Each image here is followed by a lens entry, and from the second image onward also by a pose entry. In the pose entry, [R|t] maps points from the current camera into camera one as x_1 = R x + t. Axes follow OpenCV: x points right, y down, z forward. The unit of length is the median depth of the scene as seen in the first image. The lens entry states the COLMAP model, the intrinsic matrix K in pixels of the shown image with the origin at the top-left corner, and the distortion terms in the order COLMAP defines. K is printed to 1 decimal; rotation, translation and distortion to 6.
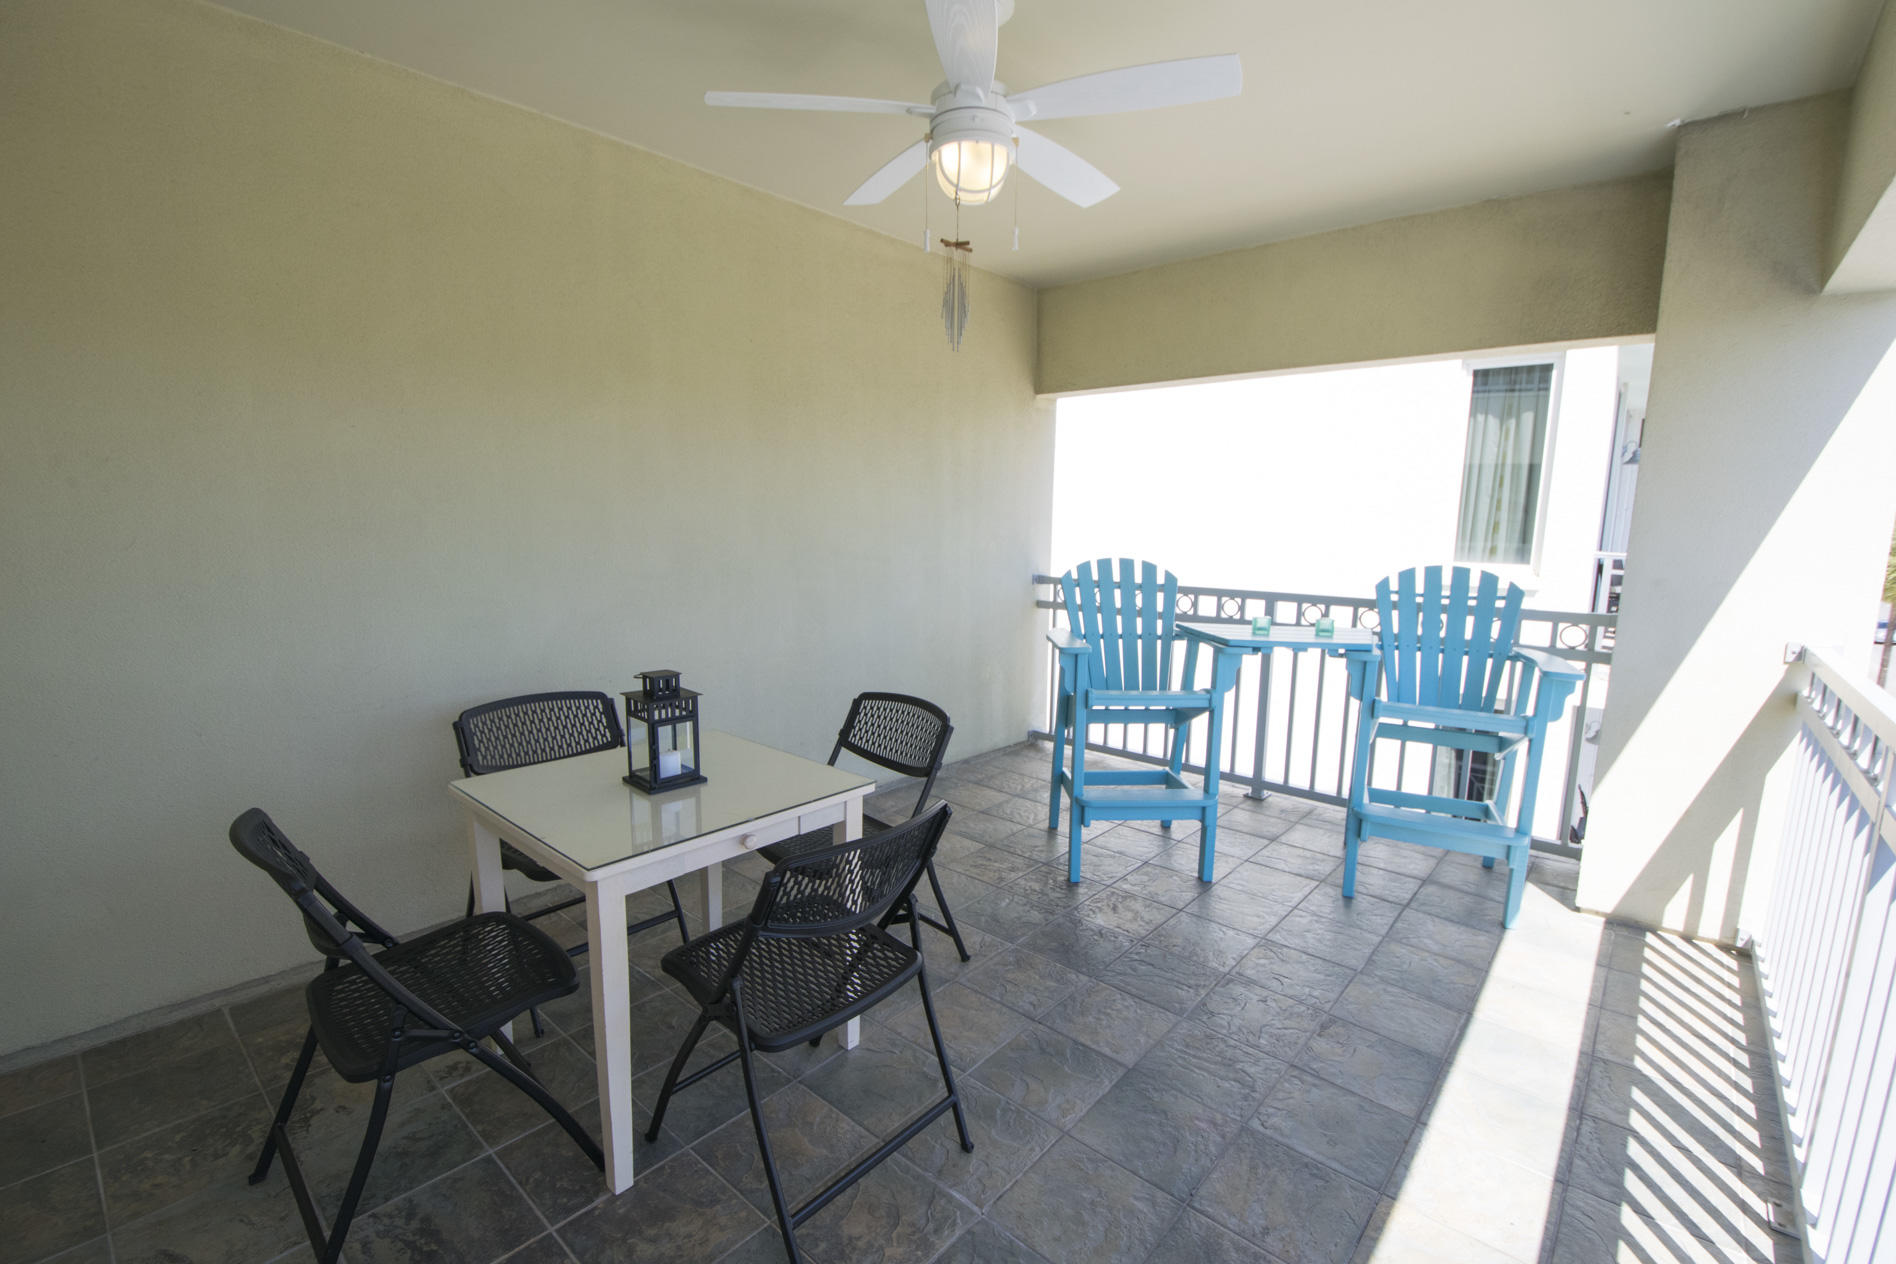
lens RADIAL K [[835.2, 0, 958.9], [0, 835.2, 643.2], [0, 0, 1]] dist [0.019147, -0.022430]
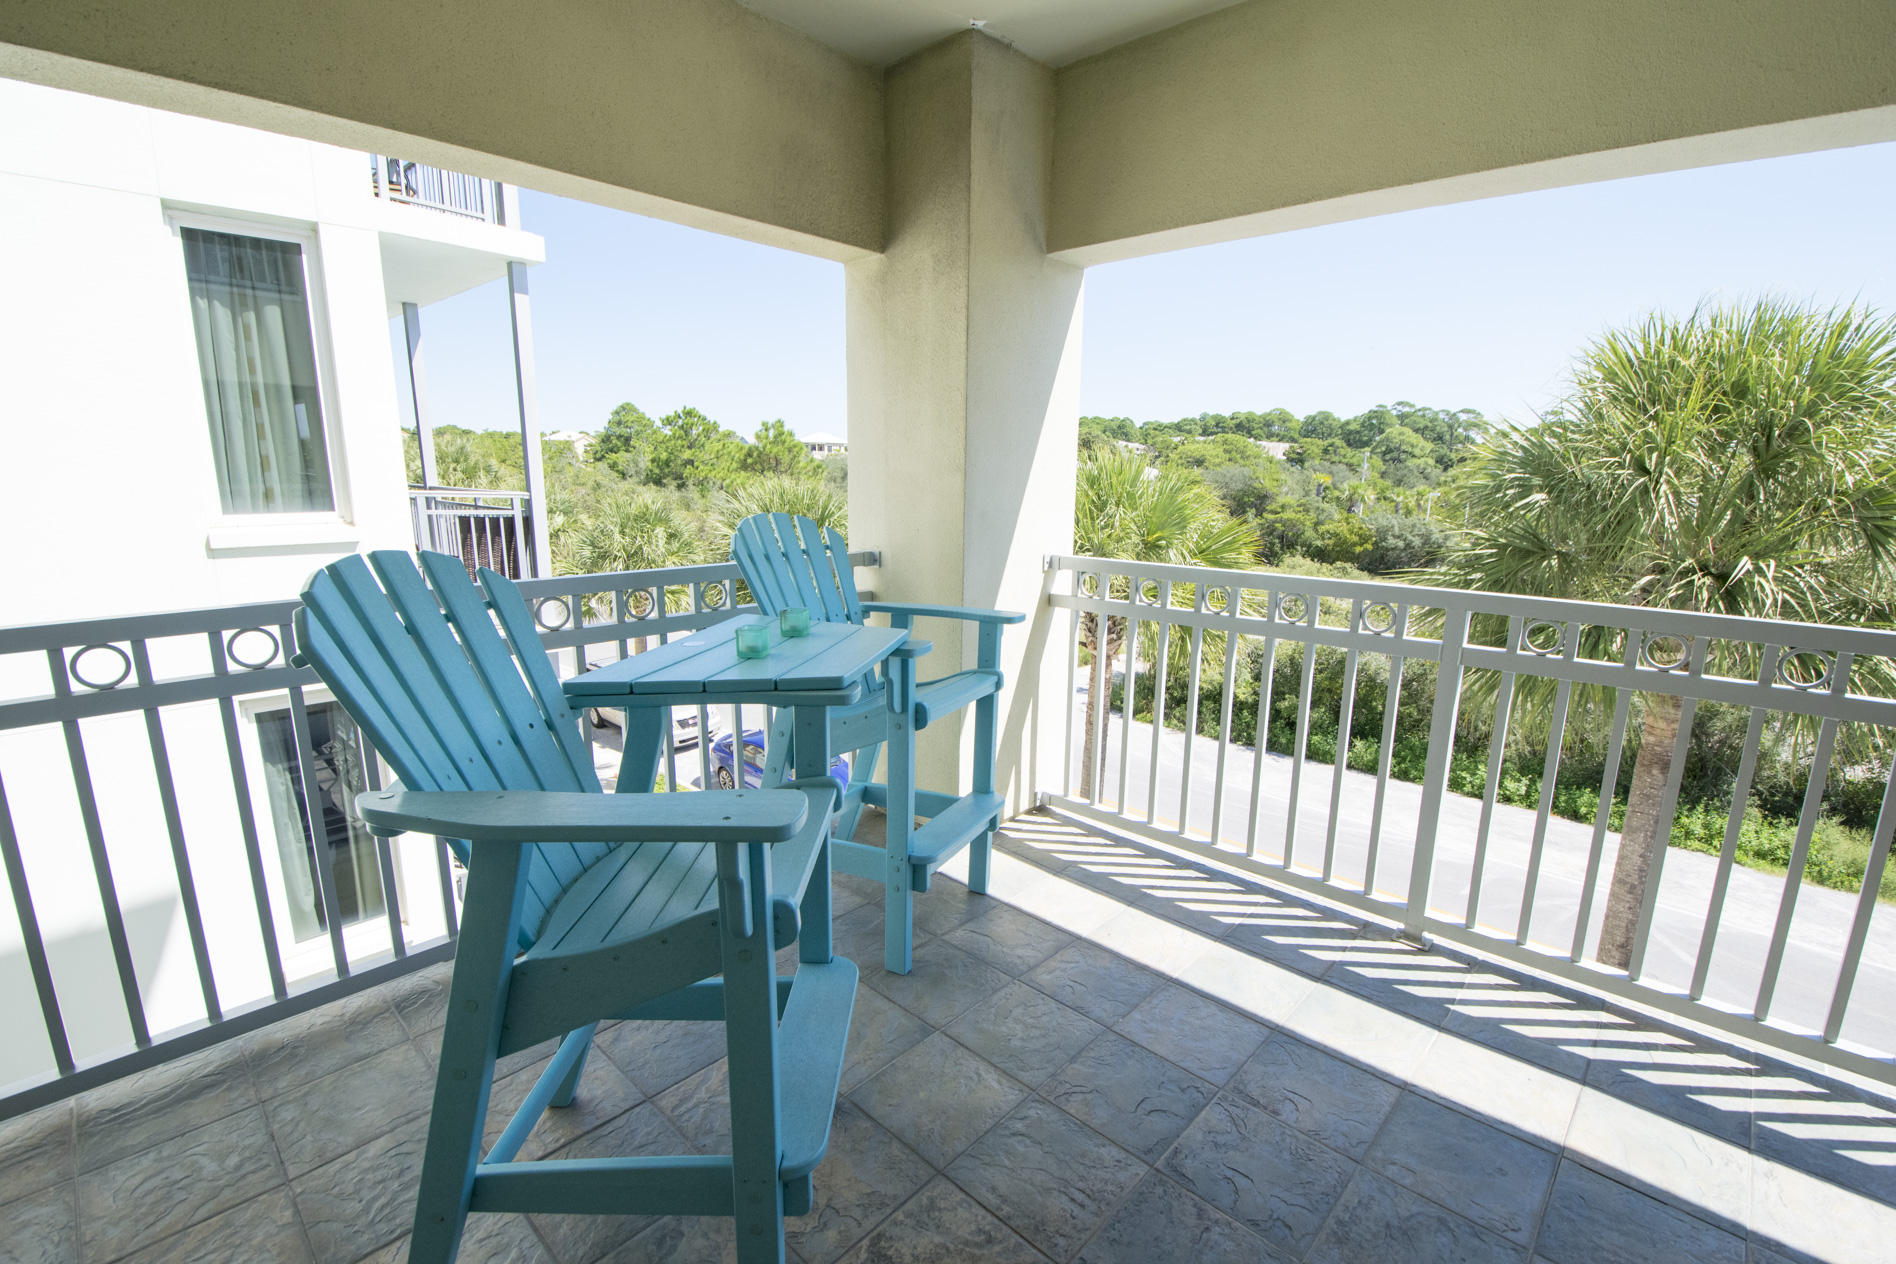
lens RADIAL K [[835.2, 0, 958.9], [0, 835.2, 643.2], [0, 0, 1]] dist [0.019147, -0.022430]
pose [[0.031575, -0.230036, 0.972670, -0.224667], [0.149560, 0.963286, 0.222962, -0.168331], [-0.988248, 0.138432, 0.064820, 1.062342]]
